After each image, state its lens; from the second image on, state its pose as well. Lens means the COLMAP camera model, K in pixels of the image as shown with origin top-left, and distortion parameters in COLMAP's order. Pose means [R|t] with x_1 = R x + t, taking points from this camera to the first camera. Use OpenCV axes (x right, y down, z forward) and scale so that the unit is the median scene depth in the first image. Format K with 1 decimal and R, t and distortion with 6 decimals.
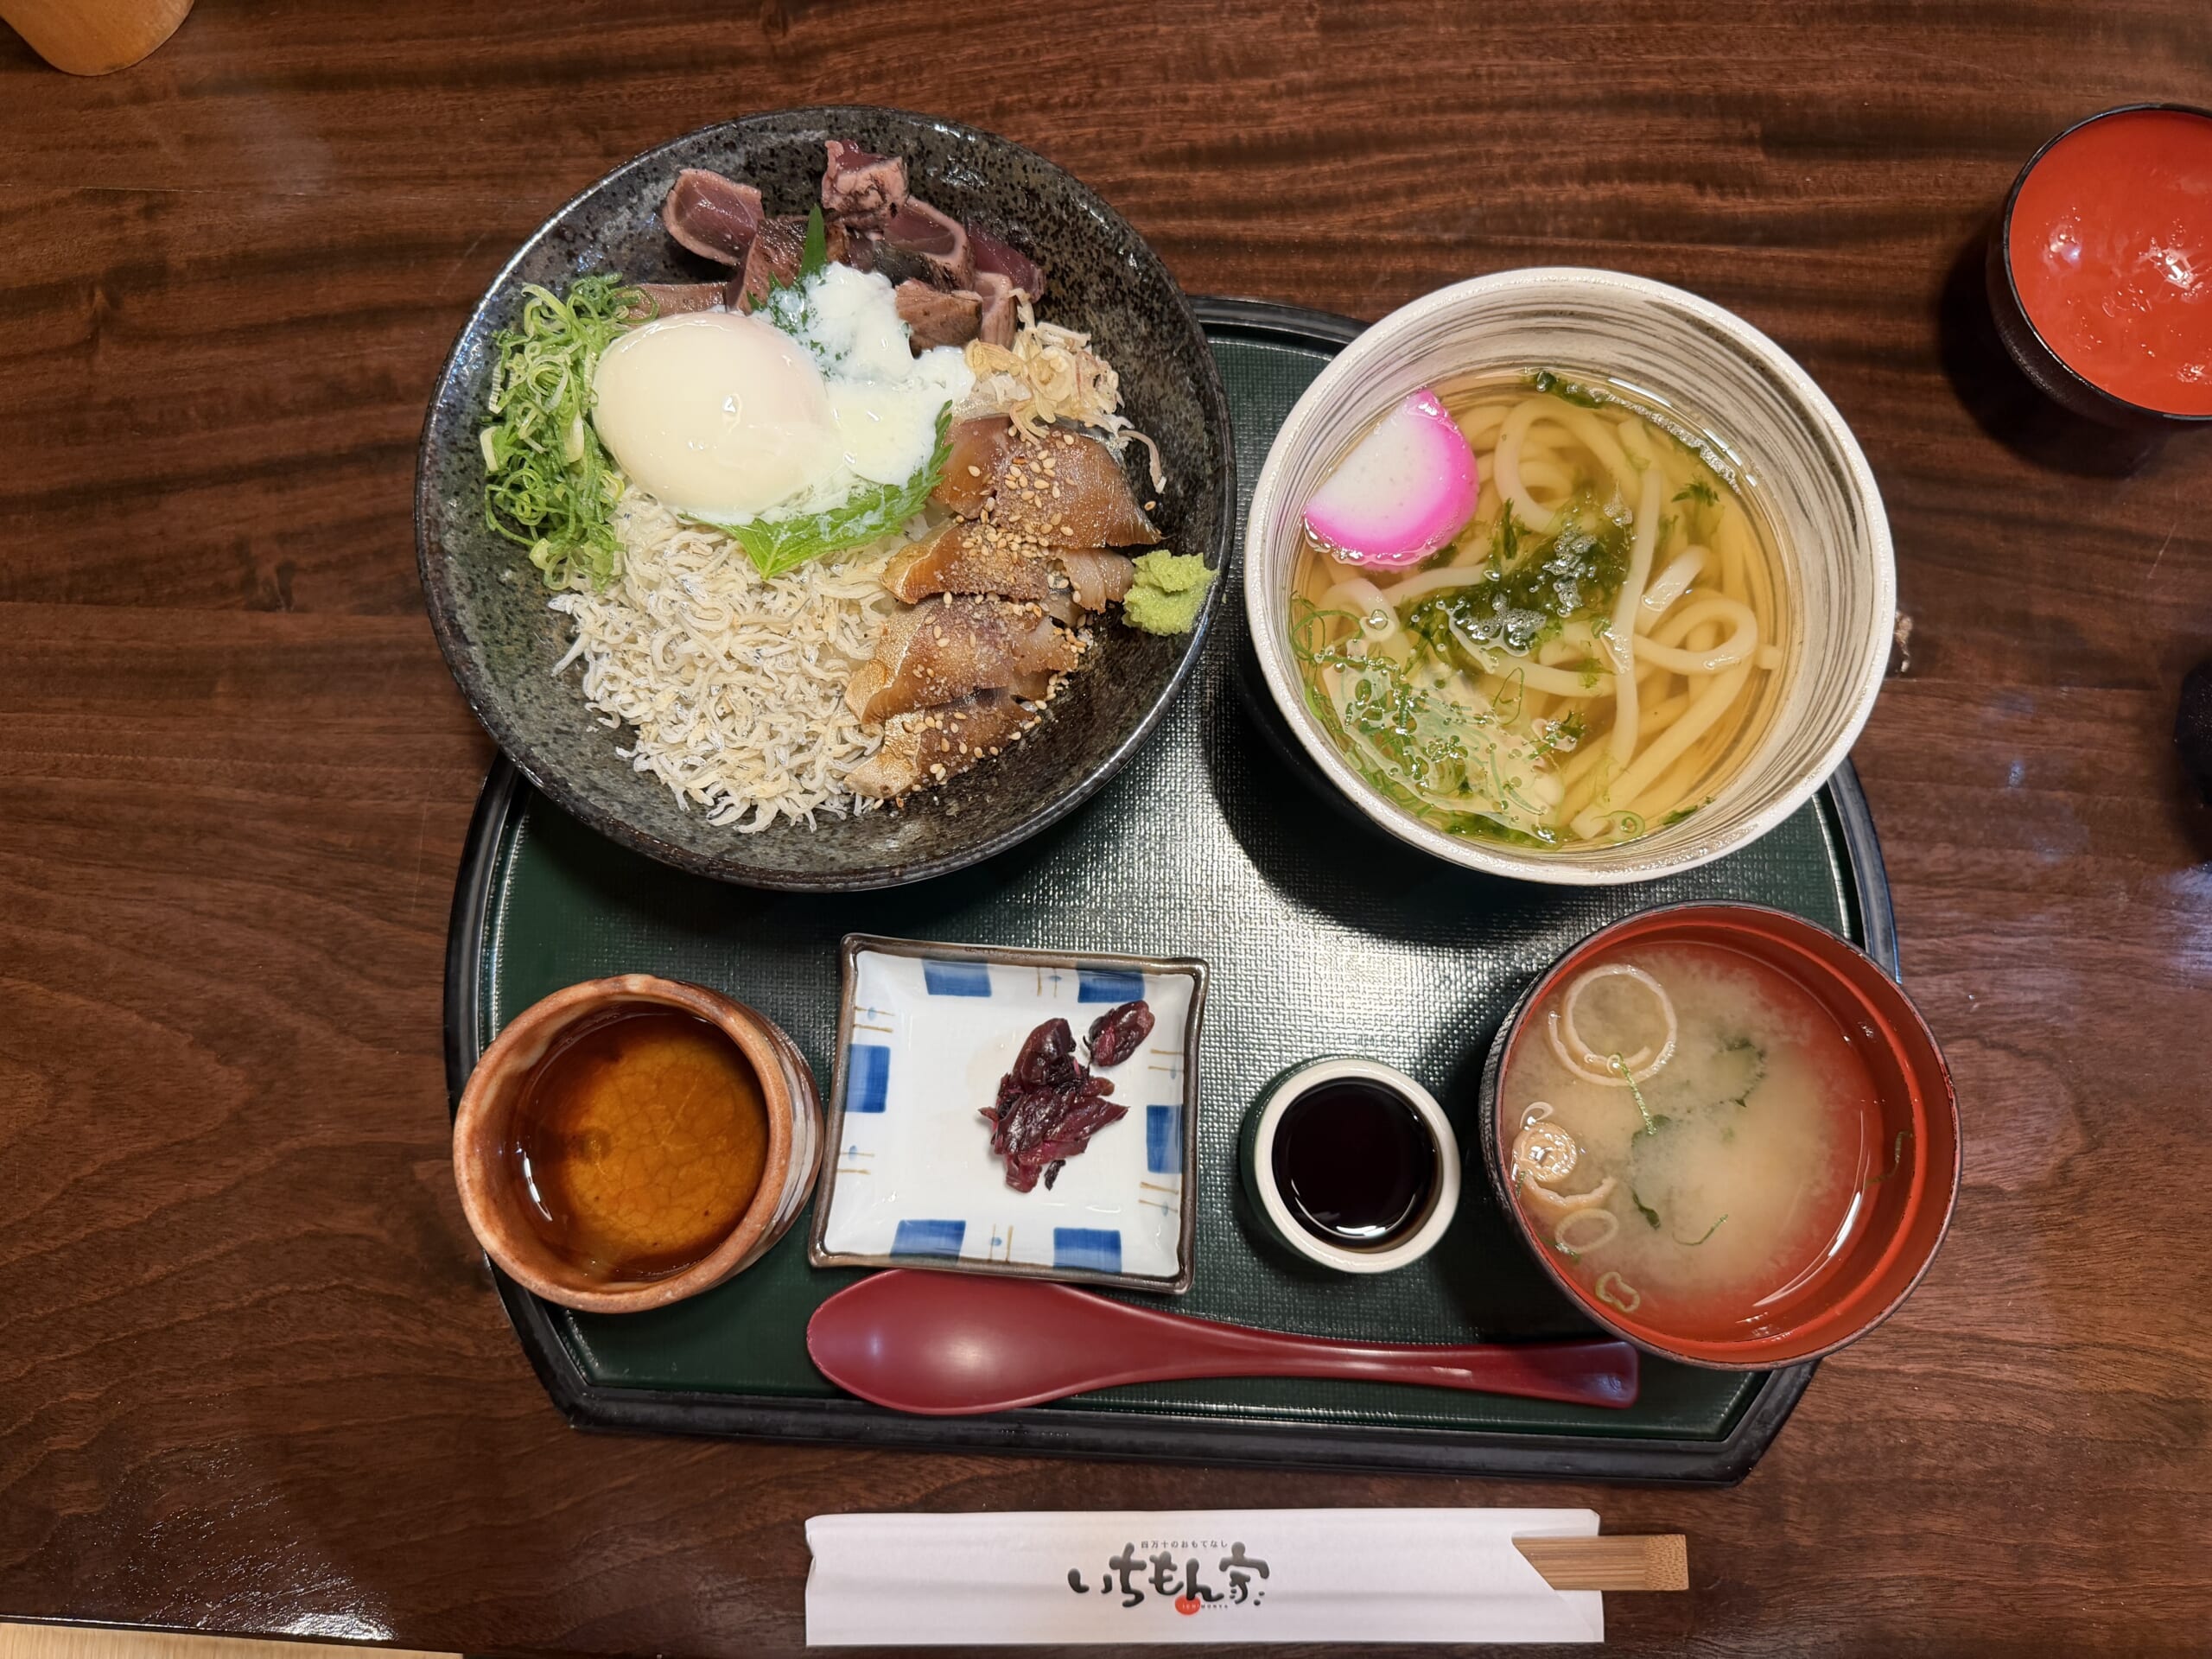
lens RADIAL K [[1544.9, 0, 1108.5], [0, 1544.9, 830.9], [0, 0, 1]] dist [0.011220, -0.001782]
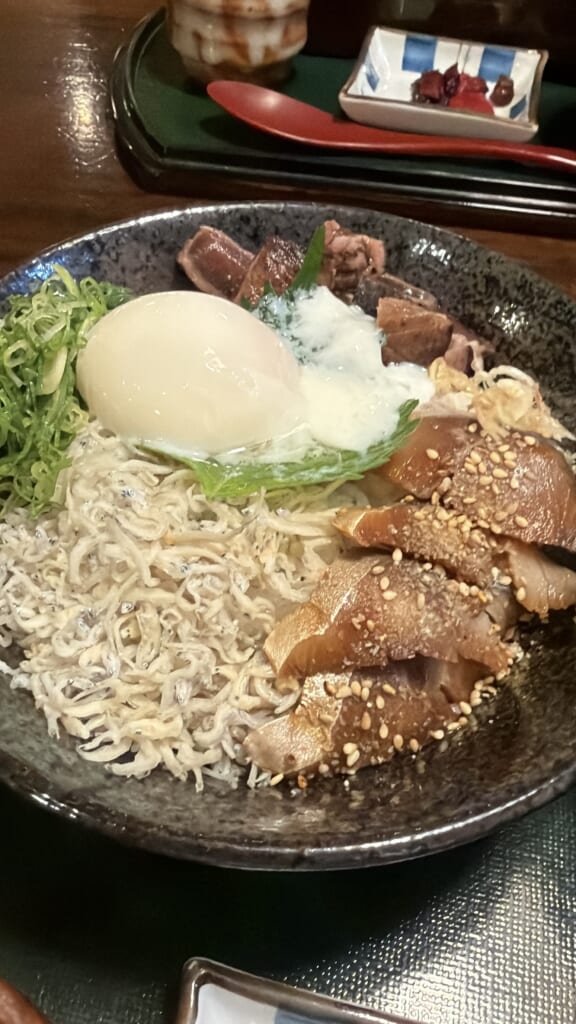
lens RADIAL K [[885.5, 0, 287.3], [0, 885.5, 510.4], [0, 0, 1]] dist [0.020056, 0.003156]
pose [[0.986128, 0.146675, -0.077707, -0.129187], [-0.165967, 0.863817, -0.475684, 0.086171], [-0.002646, 0.481982, 0.876177, 0.515872]]
